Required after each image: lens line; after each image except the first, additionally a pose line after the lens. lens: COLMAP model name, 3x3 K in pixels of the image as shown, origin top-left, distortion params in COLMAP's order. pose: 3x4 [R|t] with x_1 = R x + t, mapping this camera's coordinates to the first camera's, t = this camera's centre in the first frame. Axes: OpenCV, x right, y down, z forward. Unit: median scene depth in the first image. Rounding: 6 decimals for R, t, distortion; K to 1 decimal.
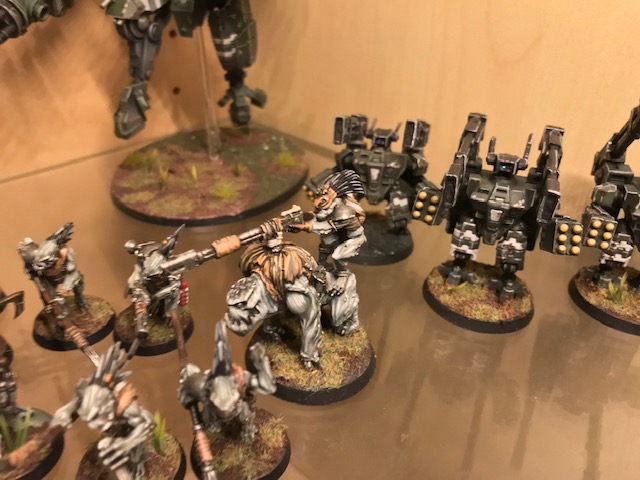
lens RADIAL K [[560.8, 0, 307.3], [0, 560.8, 240.0], [0, 0, 1]] dist [0.063124, -0.123456]
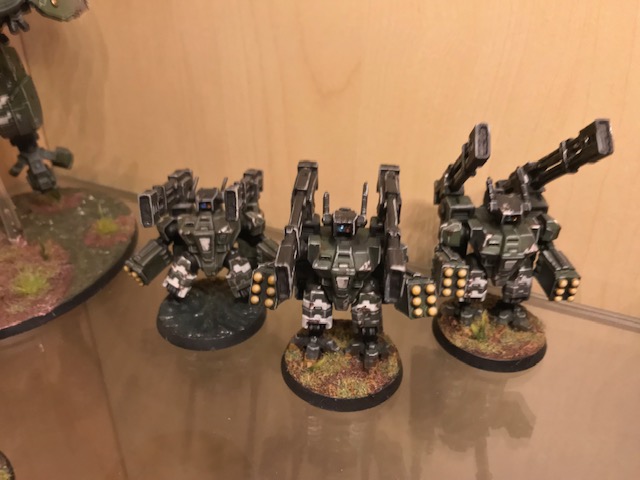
lens RADIAL K [[560.8, 0, 307.3], [0, 560.8, 240.0], [0, 0, 1]] dist [0.063124, -0.123456]
pose [[0.961196, -0.168461, 0.218456, 0.090754], [0.169687, 0.985409, 0.013277, -0.117447], [-0.217505, 0.024307, 0.975757, 0.140853]]
